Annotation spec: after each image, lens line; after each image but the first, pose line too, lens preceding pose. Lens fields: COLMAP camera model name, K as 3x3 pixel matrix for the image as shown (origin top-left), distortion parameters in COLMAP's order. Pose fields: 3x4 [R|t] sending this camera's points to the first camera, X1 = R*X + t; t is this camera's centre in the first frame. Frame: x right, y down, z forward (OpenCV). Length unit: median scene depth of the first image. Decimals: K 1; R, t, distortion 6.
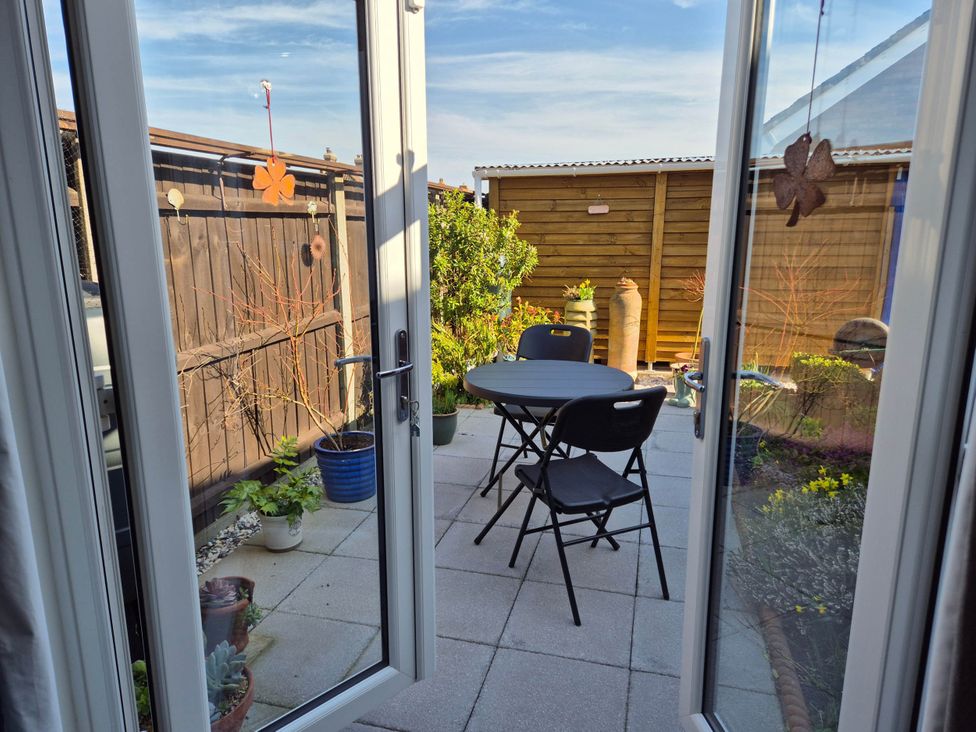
lens RADIAL K [[642.2, 0, 487.4], [0, 642.2, 360.4], [0, 0, 1]] dist [0.046665, -0.034559]
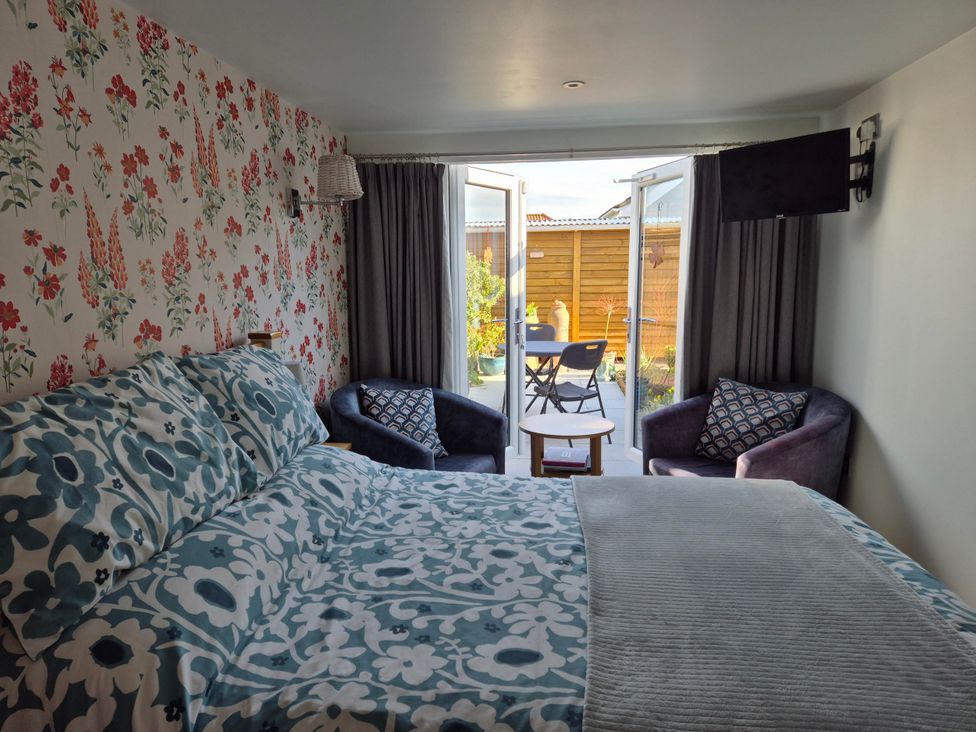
lens RADIAL K [[642.2, 0, 489.9], [0, 642.2, 364.2], [0, 0, 1]] dist [0.046665, -0.034559]
pose [[0.985163, -0.028348, 0.169266, -0.193112], [0.037855, 0.997866, -0.053206, 0.090921], [-0.167396, 0.058824, 0.984133, -0.421092]]
